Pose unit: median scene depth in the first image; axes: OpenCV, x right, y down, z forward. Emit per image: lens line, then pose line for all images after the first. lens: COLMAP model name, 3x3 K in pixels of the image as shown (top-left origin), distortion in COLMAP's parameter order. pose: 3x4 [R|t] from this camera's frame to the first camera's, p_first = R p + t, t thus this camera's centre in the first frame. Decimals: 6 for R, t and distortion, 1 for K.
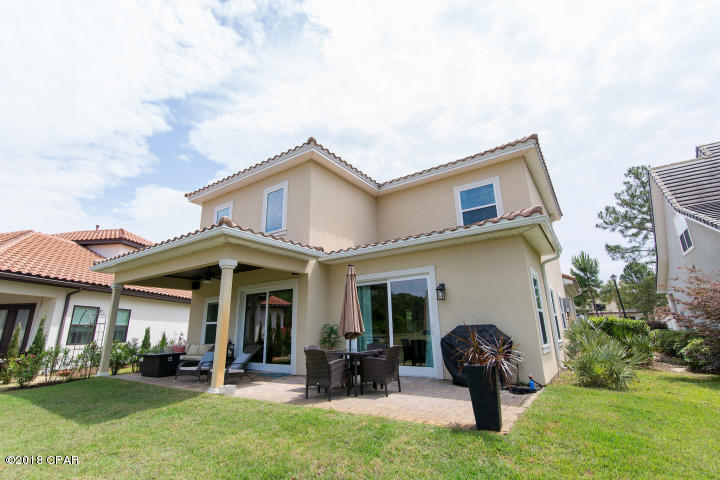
lens RADIAL K [[332.3, 0, 361.1], [0, 332.3, 239.3], [0, 0, 1]] dist [0.004443, 0.000342]
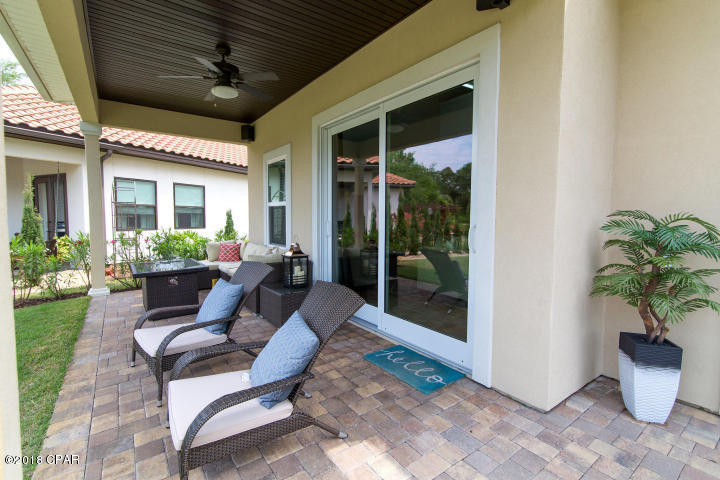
lens RADIAL K [[320.6, 0, 360.0], [0, 320.6, 240.0], [0, 0, 1]] dist [-0.000246, -0.000024]
pose [[0.944770, 0.048009, -0.324200, -0.146843], [0.064825, 0.942295, 0.328448, 0.131014], [0.321260, -0.331324, 0.887139, 0.509361]]
